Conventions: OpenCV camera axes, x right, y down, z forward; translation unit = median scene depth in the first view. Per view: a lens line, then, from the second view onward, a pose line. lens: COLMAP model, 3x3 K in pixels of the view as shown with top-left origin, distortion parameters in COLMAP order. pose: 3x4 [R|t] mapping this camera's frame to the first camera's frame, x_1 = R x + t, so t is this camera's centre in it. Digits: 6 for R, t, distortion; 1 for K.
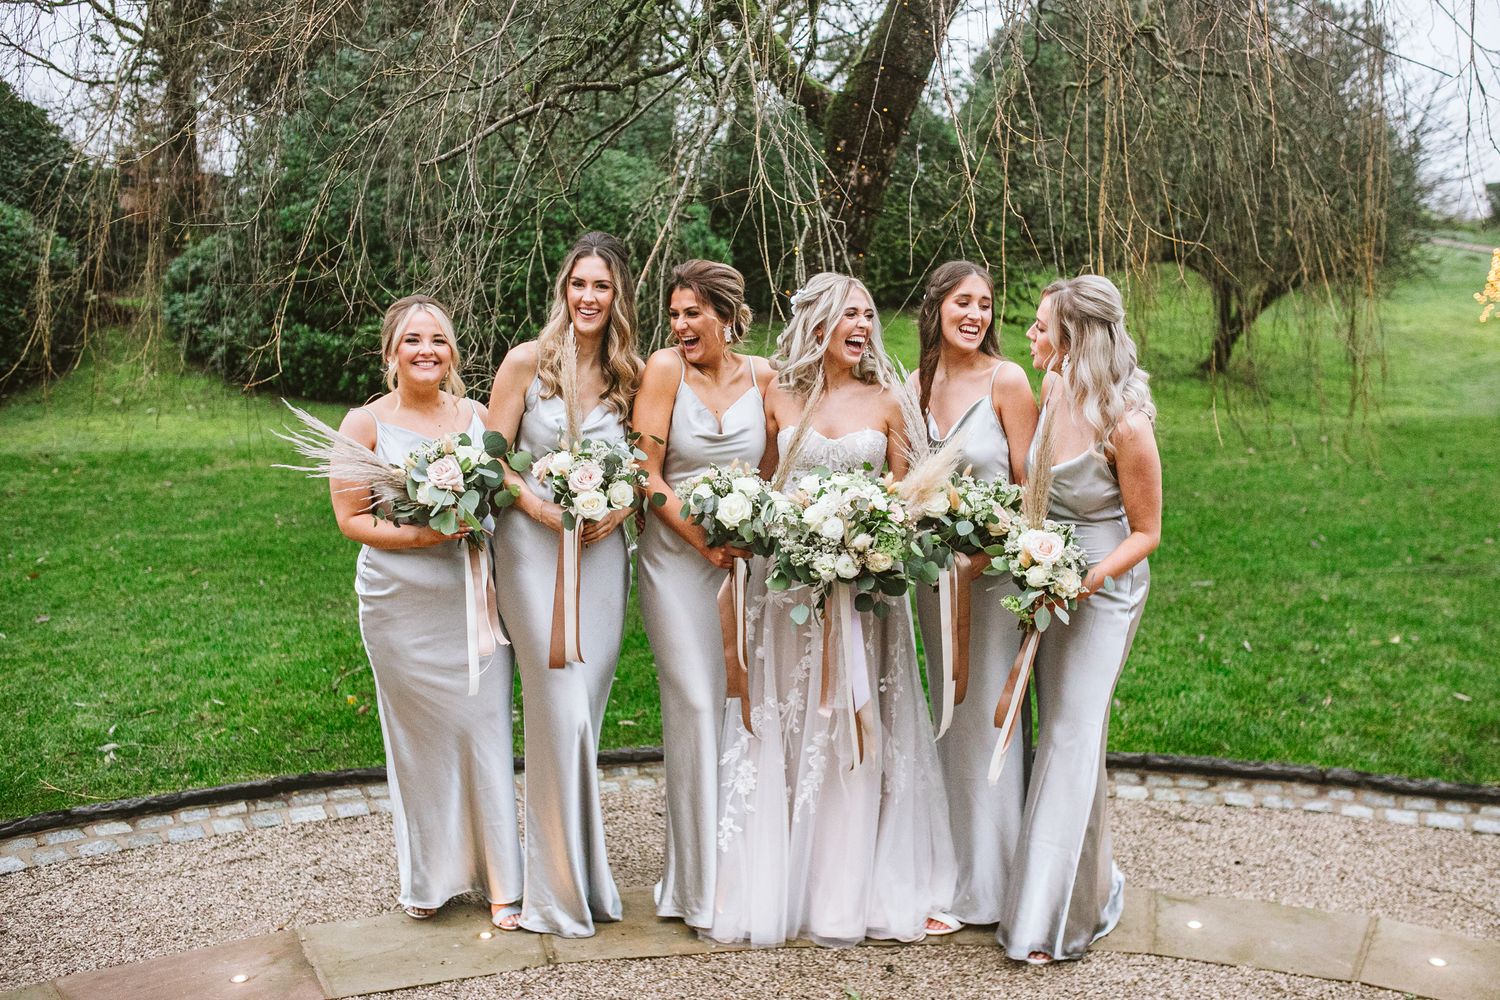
lens RADIAL K [[1543.9, 0, 785.0], [0, 1543.9, 500.7], [0, 0, 1]] dist [-0.062262, 0.024062]
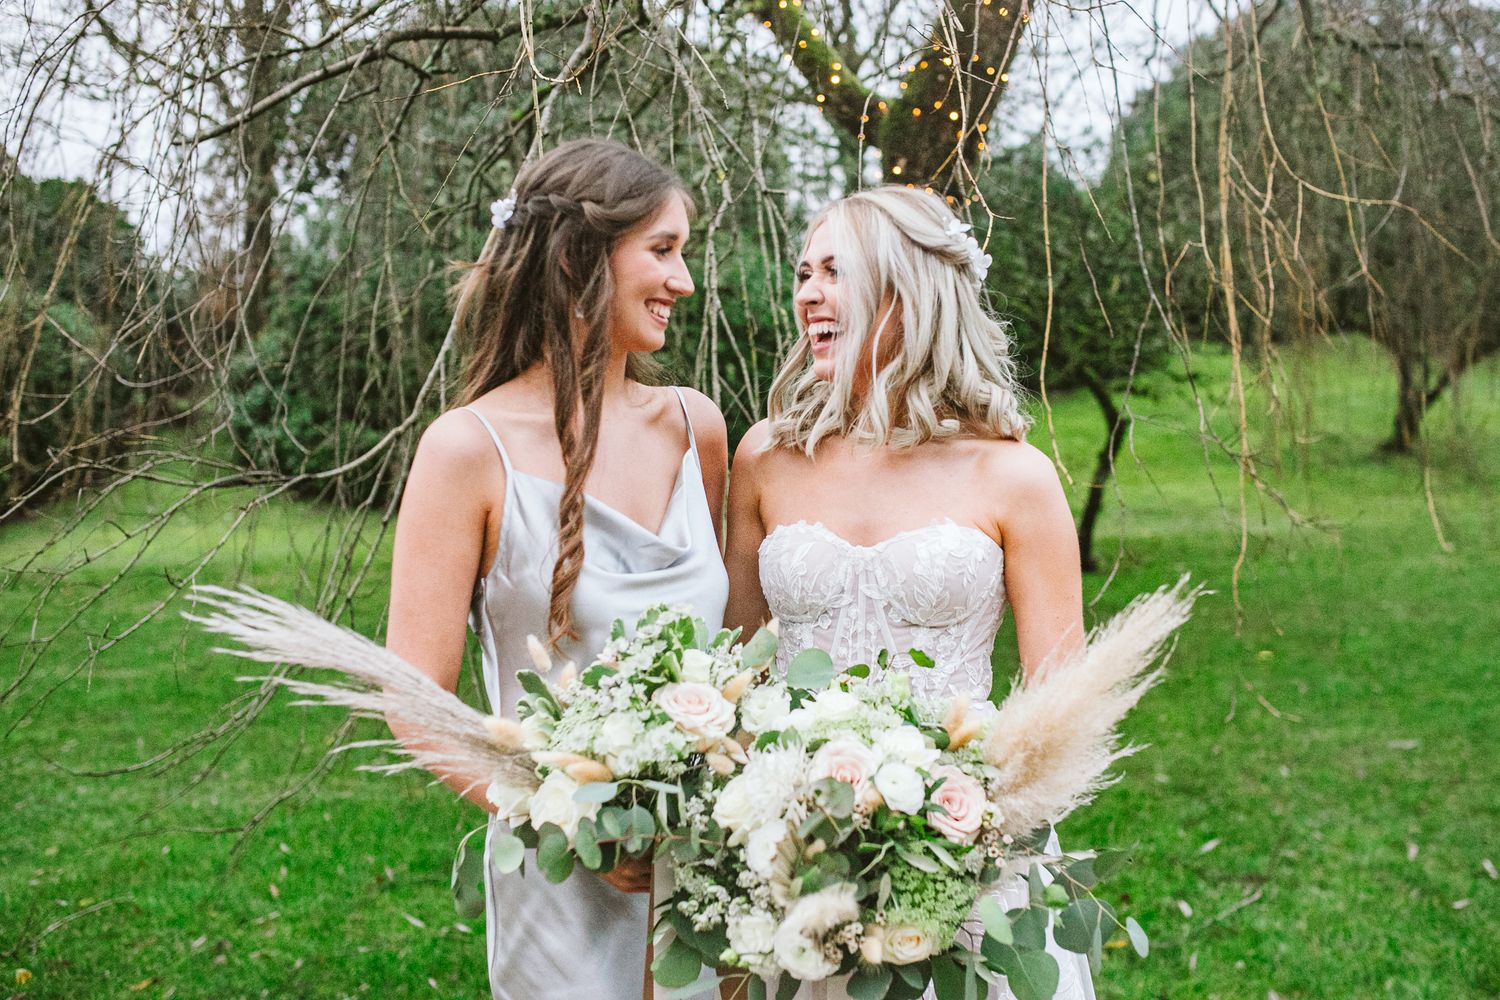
lens RADIAL K [[1543.9, 0, 785.0], [0, 1543.9, 500.7], [0, 0, 1]] dist [-0.062262, 0.024062]
pose [[0.994304, -0.019198, -0.104840, 0.070585], [0.012206, 0.997683, -0.066930, -0.013329], [0.105882, 0.065269, 0.992234, 0.290082]]
